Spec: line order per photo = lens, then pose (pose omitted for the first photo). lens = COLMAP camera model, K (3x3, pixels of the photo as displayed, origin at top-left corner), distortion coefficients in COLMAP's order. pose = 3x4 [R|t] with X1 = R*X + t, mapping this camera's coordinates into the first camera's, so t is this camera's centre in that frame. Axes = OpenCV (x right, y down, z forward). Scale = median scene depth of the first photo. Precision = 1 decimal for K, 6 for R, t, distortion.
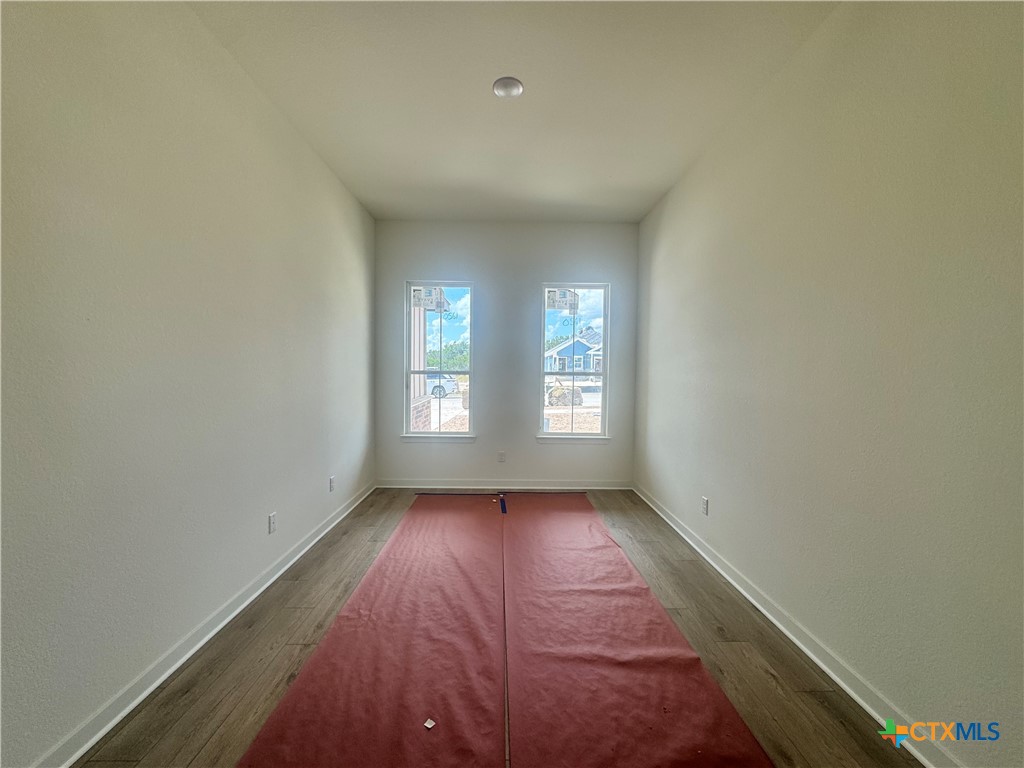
lens RADIAL K [[411.7, 0, 512.4], [0, 411.7, 384.1], [0, 0, 1]] dist [-0.001469, 0.000399]
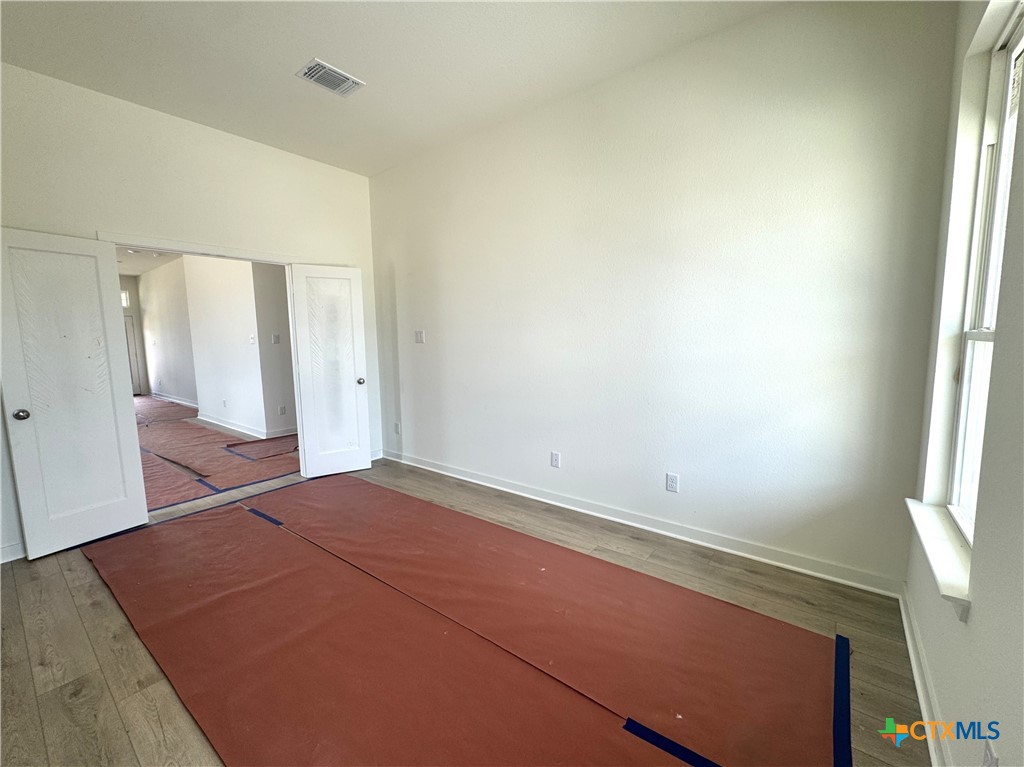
lens RADIAL K [[411.7, 0, 514.1], [0, 411.7, 382.8], [0, 0, 1]] dist [-0.001469, 0.000399]
pose [[-0.616699, 0.084733, -0.782626, 0.353983], [-0.022162, 0.991927, 0.124857, -0.037631], [0.786887, 0.094344, -0.609842, 1.288323]]
